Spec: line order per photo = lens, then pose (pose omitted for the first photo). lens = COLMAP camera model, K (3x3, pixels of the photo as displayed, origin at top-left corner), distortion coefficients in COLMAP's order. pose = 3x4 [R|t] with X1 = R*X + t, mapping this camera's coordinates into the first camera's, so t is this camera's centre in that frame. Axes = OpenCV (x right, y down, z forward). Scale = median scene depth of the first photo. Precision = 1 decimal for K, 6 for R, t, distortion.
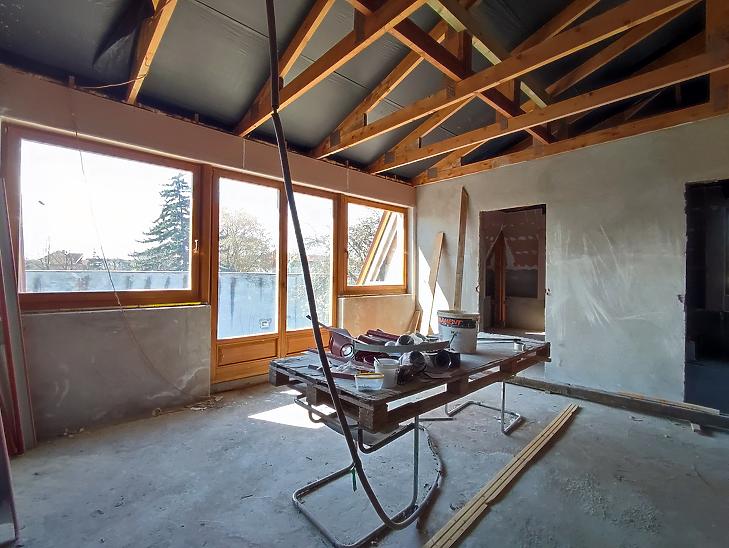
lens RADIAL K [[332.1, 0, 366.8], [0, 332.1, 271.0], [0, 0, 1]] dist [-0.004781, -0.000876]
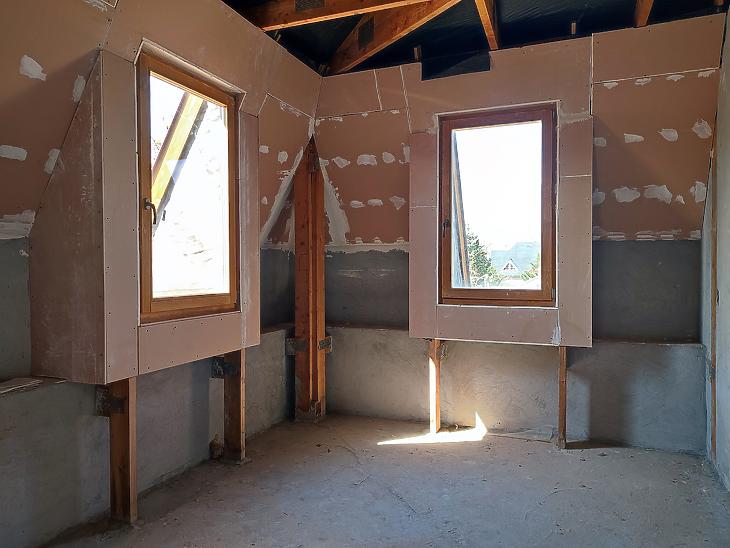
lens RADIAL K [[515.1, 0, 365.1], [0, 515.1, 272.3], [0, 0, 1]] dist [-0.000115, 0.000001]
pose [[0.903071, -0.020414, 0.429005, 0.509099], [0.012941, 0.999710, 0.020329, 0.016233], [-0.429296, -0.012806, 0.903073, 1.116993]]
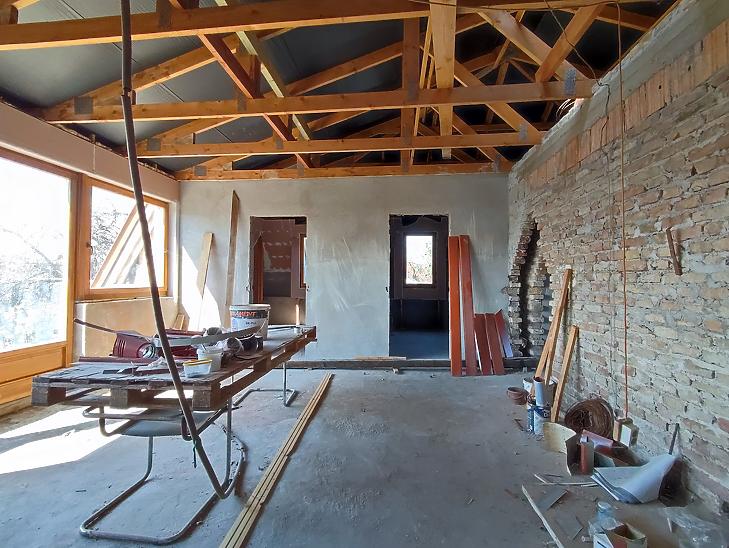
lens RADIAL K [[332.1, 0, 365.3], [0, 332.1, 271.6], [0, 0, 1]] dist [-0.004781, -0.000876]
pose [[0.742052, 0.008304, 0.670291, -0.138633], [0.000009, 0.999923, -0.012397, 0.018588], [-0.670342, 0.009205, 0.741995, -0.064022]]
